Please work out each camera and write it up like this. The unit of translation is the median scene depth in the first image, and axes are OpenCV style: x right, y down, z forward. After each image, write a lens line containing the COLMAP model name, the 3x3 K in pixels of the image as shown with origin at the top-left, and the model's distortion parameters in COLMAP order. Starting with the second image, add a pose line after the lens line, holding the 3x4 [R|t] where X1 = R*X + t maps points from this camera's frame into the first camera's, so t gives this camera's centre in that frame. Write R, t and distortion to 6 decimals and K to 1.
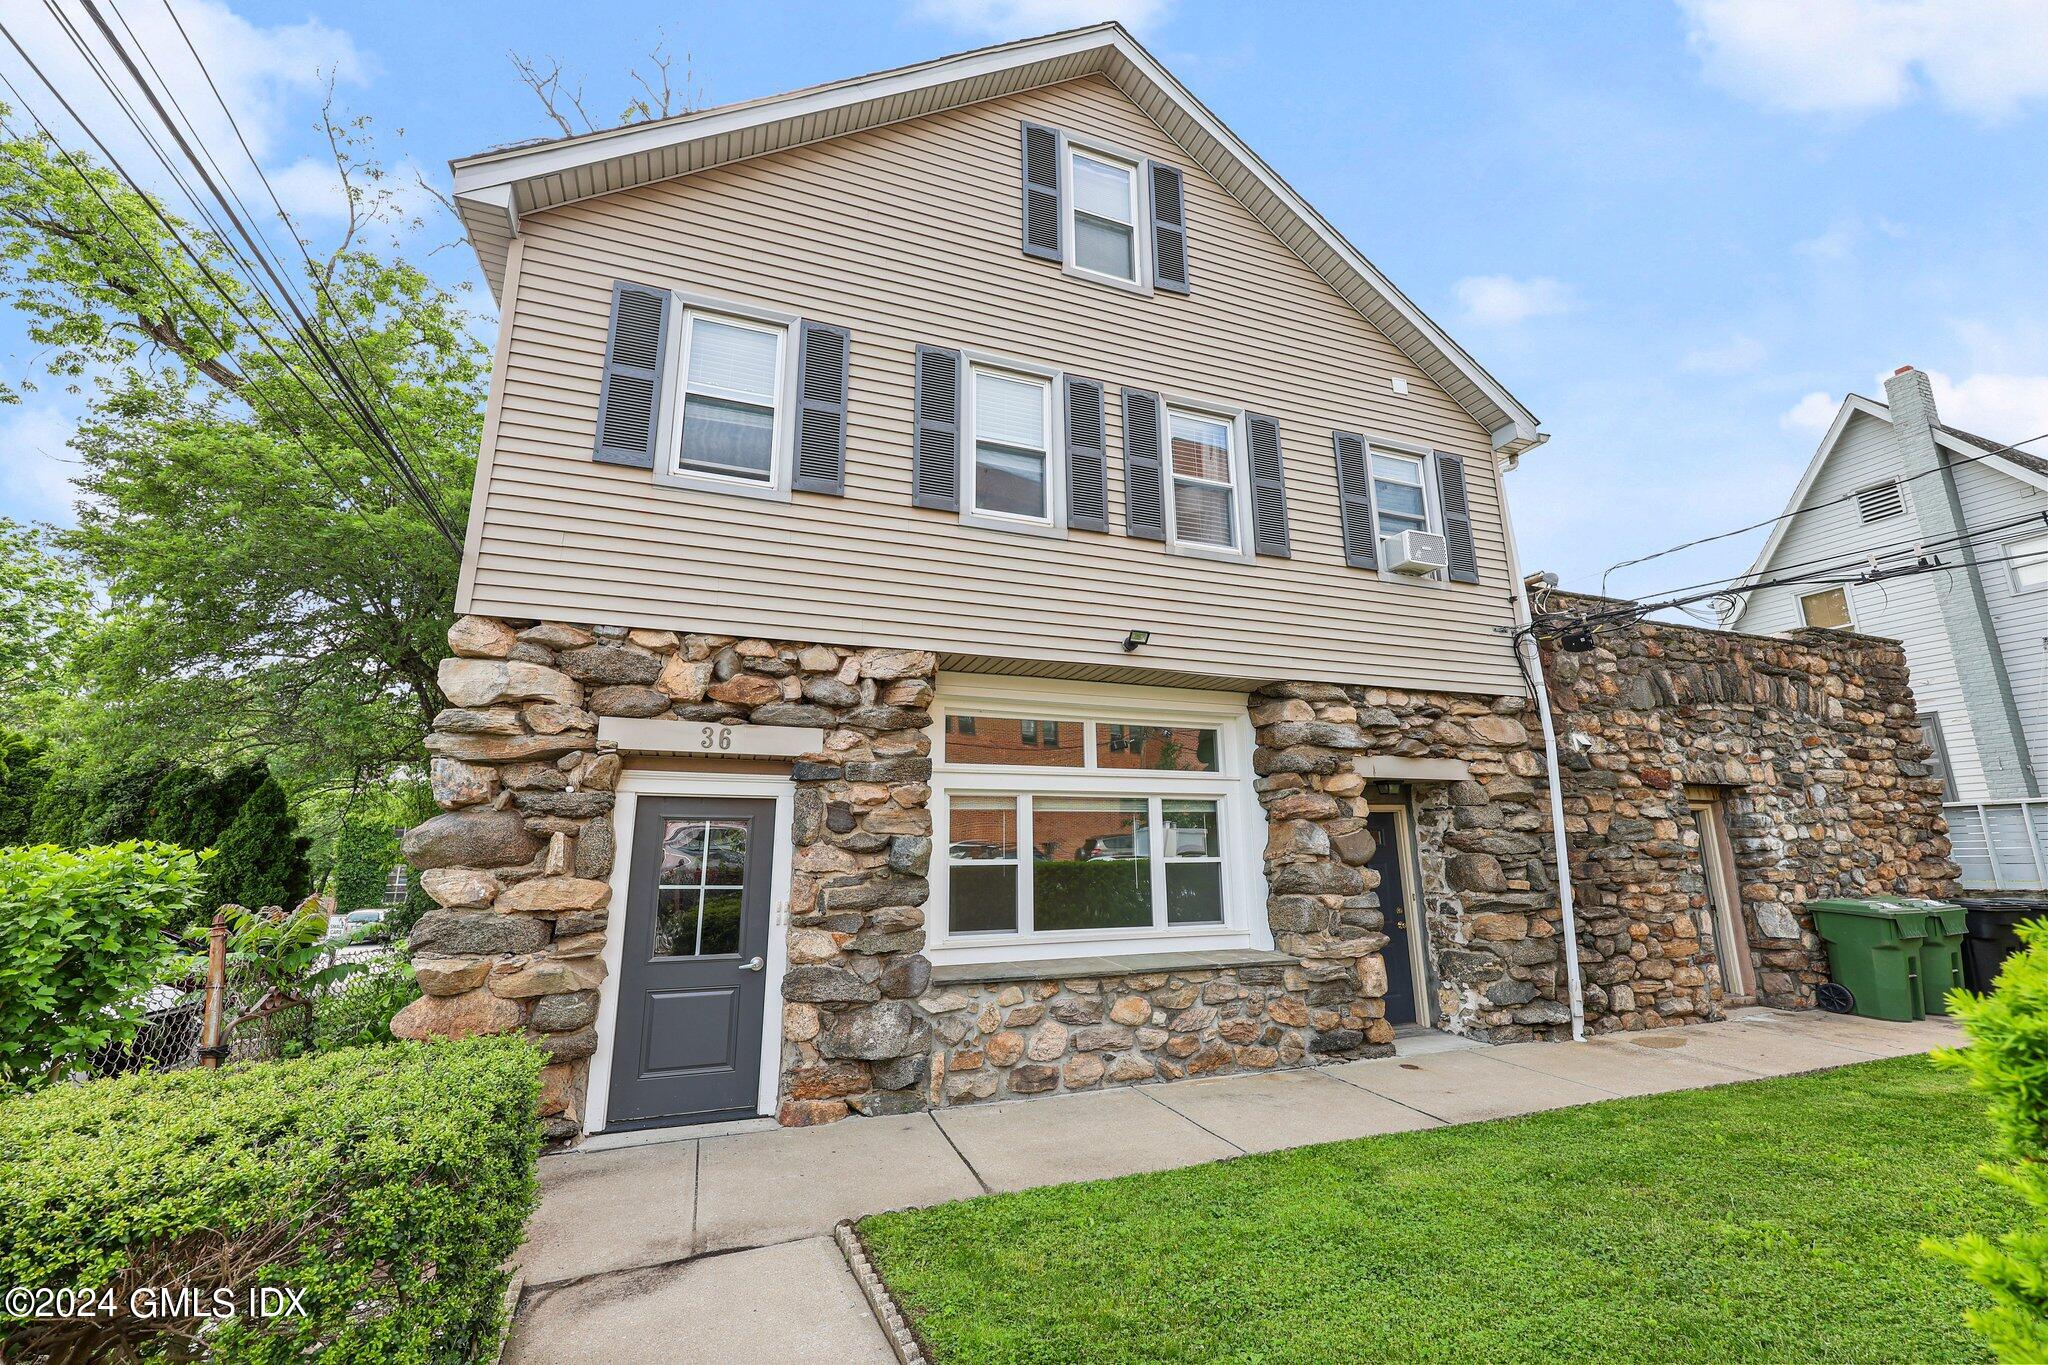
lens RADIAL K [[827.1, 0, 1020.7], [0, 827.1, 681.5], [0, 0, 1]] dist [0.000647, -0.000667]
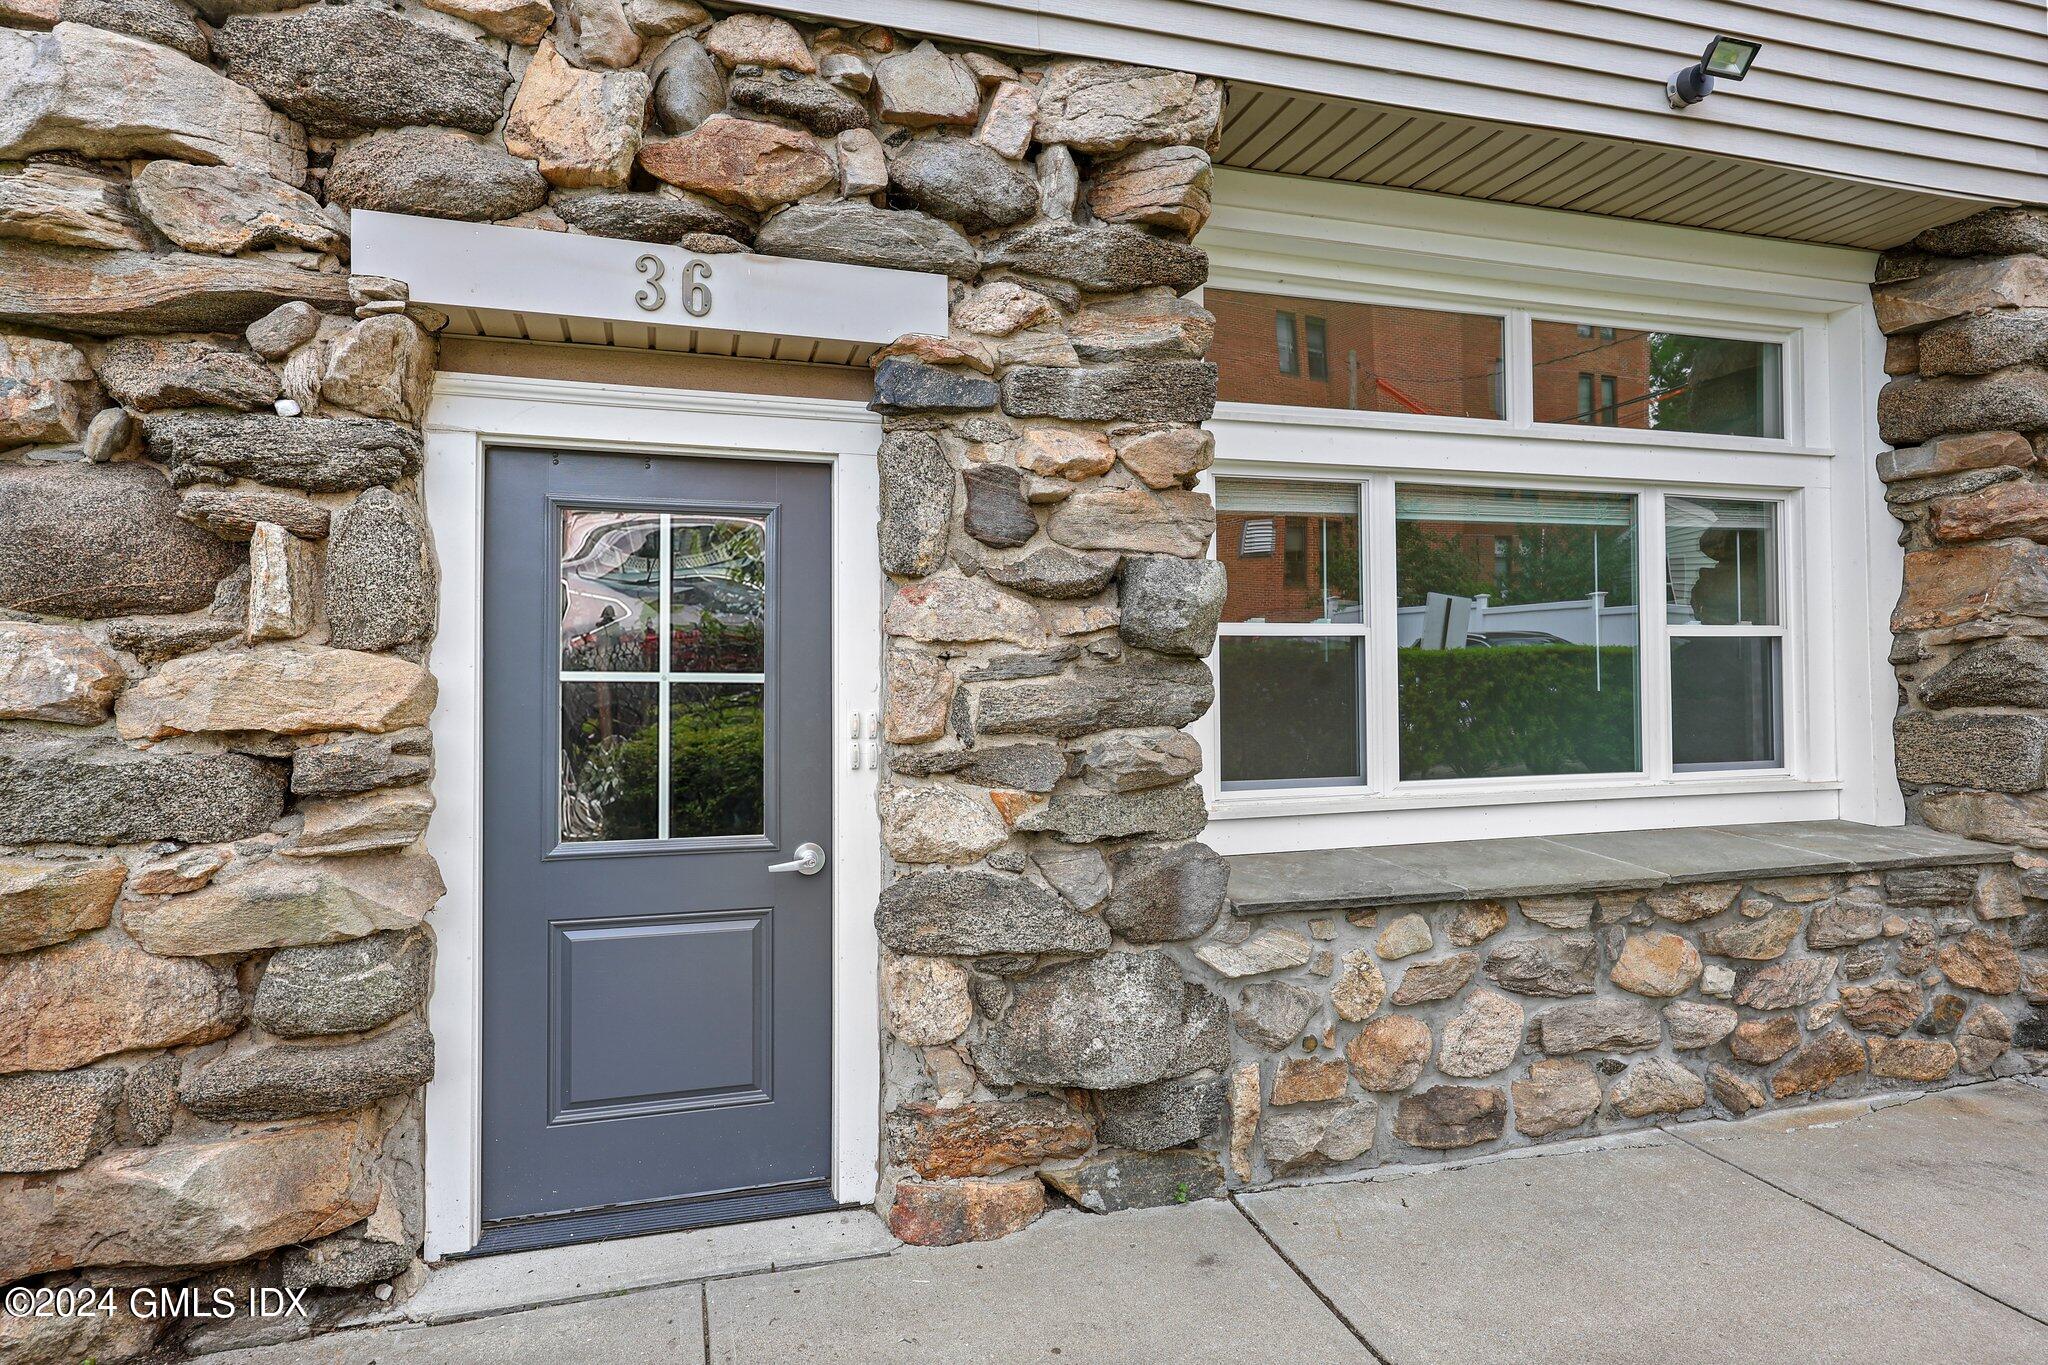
lens RADIAL K [[1176.0, 0, 1026.7], [0, 1176.0, 668.6], [0, 0, 1]] dist [-0.007100, 0.003216]
pose [[0.998479, 0.008421, -0.054495, -0.177977], [0.003958, 0.974776, 0.223149, 0.117579], [0.055000, -0.223026, 0.973260, 0.453157]]
